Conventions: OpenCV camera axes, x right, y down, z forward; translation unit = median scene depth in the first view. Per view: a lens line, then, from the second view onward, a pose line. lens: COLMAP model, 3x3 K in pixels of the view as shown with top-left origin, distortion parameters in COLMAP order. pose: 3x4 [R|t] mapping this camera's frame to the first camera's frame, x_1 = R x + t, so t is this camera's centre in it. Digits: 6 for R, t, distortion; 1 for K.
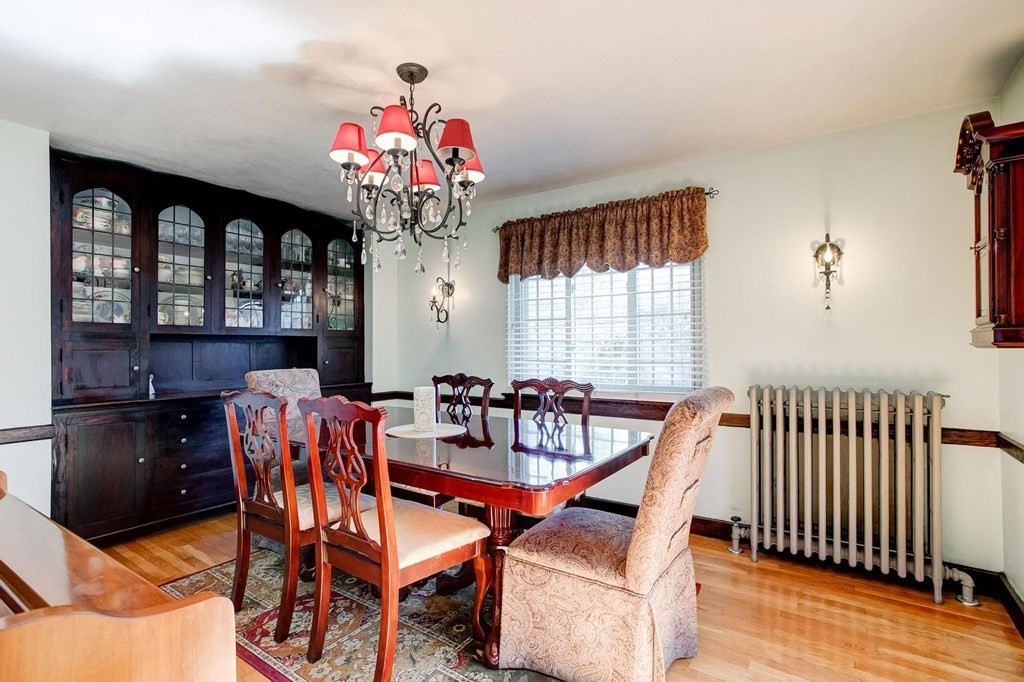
lens RADIAL K [[506.3, 0, 487.8], [0, 506.3, 343.0], [0, 0, 1]] dist [-0.014543, 0.000328]
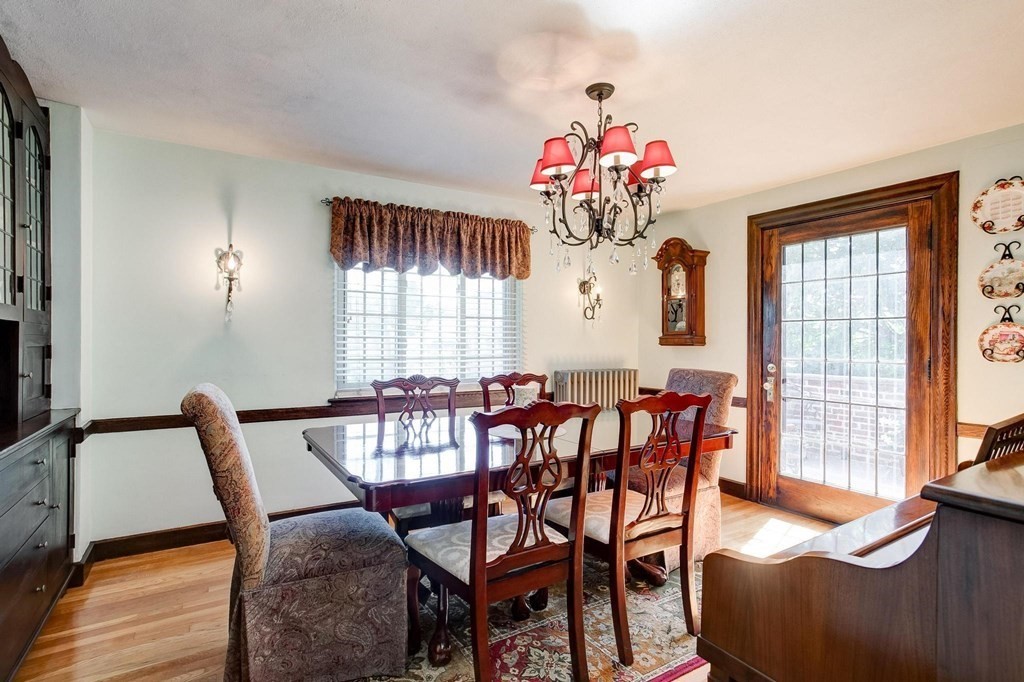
lens RADIAL K [[482.5, 0, 508.0], [0, 482.5, 371.5], [0, 0, 1]] dist [-0.076863, 0.000136]
pose [[0.388617, -0.047763, 0.920161, -0.651014], [-0.009841, 0.998383, 0.055980, 0.006279], [-0.921347, -0.030810, 0.387519, 0.462833]]
